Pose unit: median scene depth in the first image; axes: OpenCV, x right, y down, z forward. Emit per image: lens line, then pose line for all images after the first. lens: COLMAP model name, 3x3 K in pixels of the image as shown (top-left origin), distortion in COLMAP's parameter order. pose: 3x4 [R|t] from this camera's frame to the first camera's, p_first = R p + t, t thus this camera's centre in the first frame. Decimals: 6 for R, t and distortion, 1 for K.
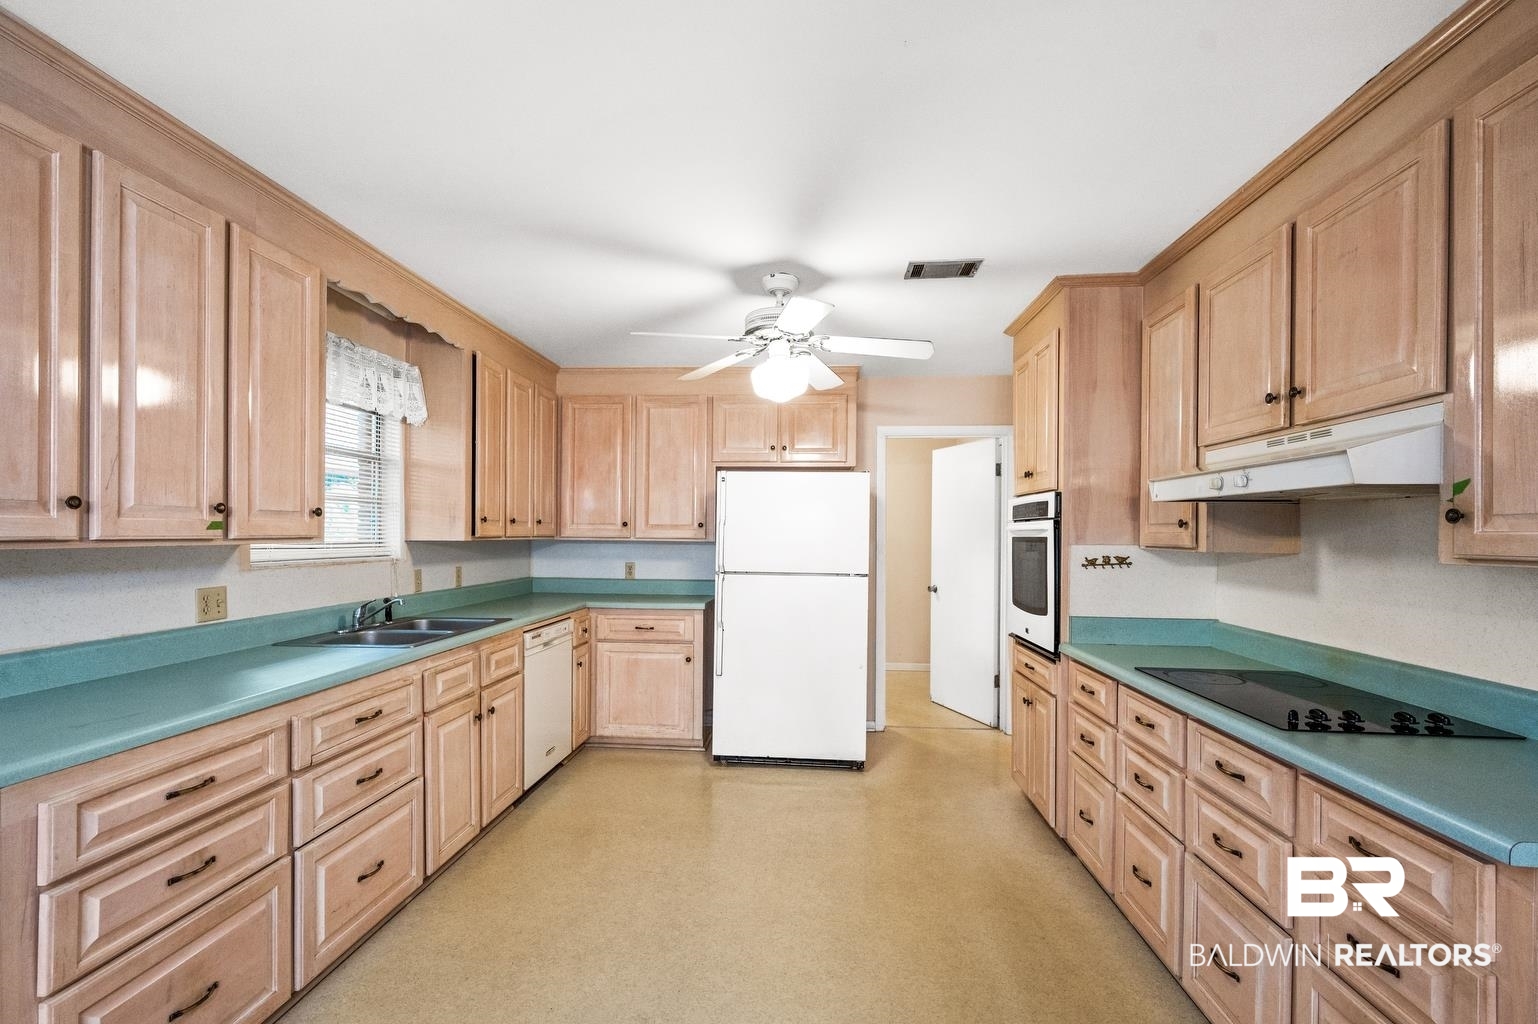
lens RADIAL K [[705.1, 0, 741.9], [0, 705.1, 549.0], [0, 0, 1]] dist [-0.004501, -0.000644]
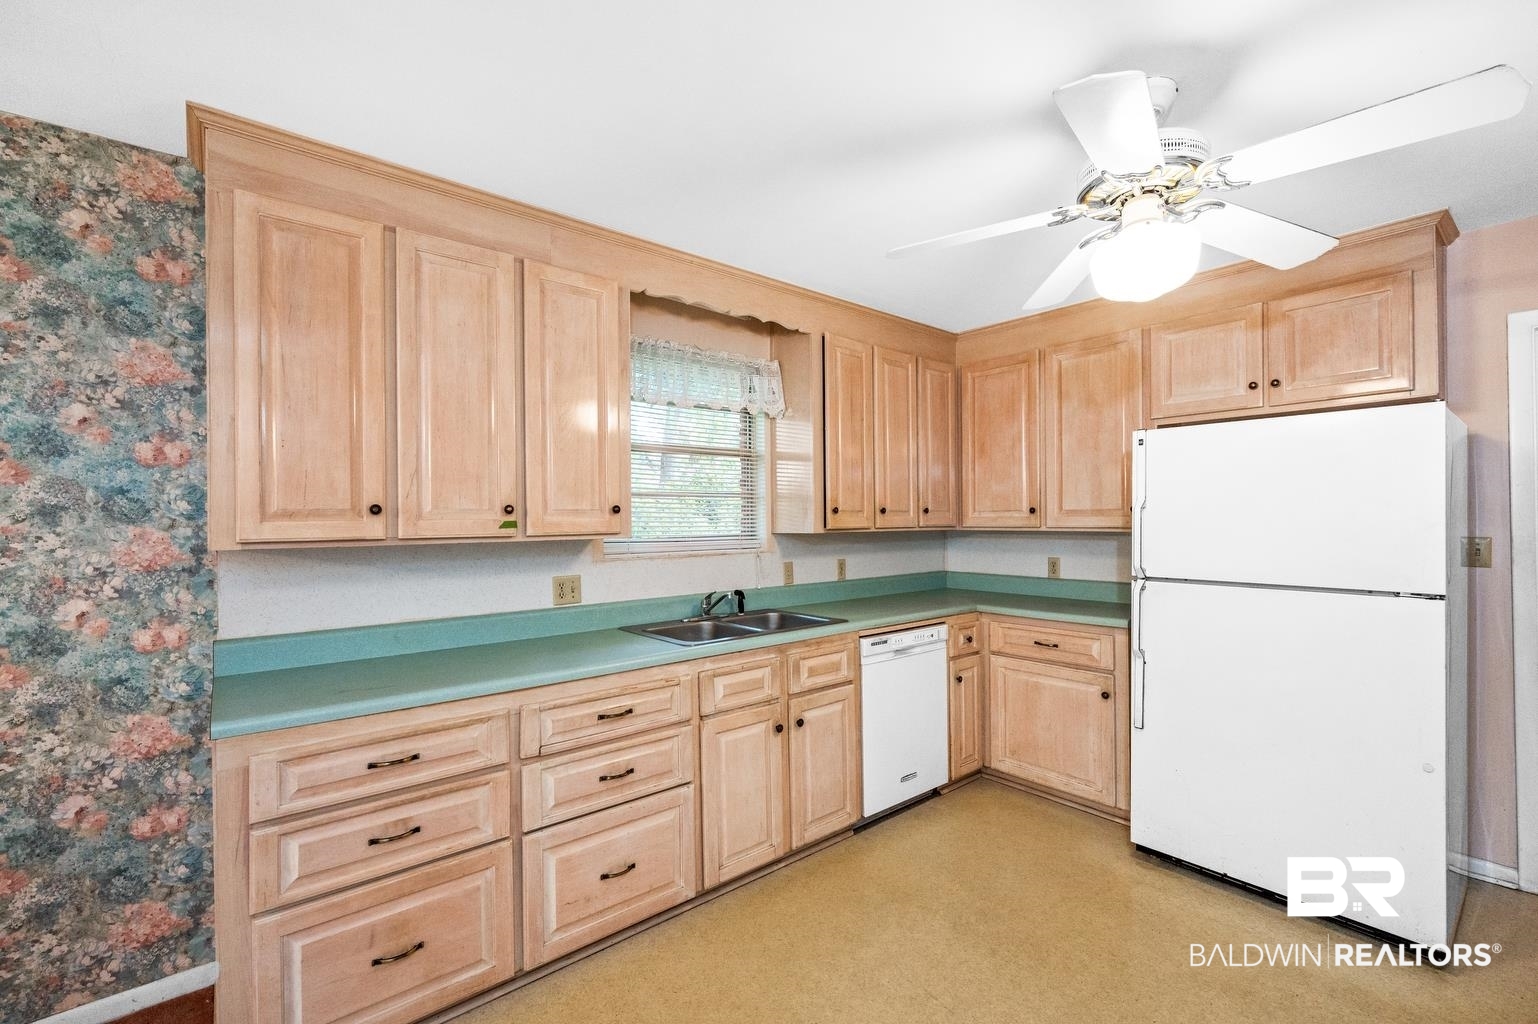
lens RADIAL K [[649.7, 0, 764.8], [0, 649.7, 523.1], [0, 0, 1]] dist [-0.002858, -0.001095]
pose [[0.705526, -0.012721, -0.708570, 0.235373], [0.000802, 0.999853, -0.017152, -0.013590], [0.708684, 0.011533, 0.705432, 0.434250]]
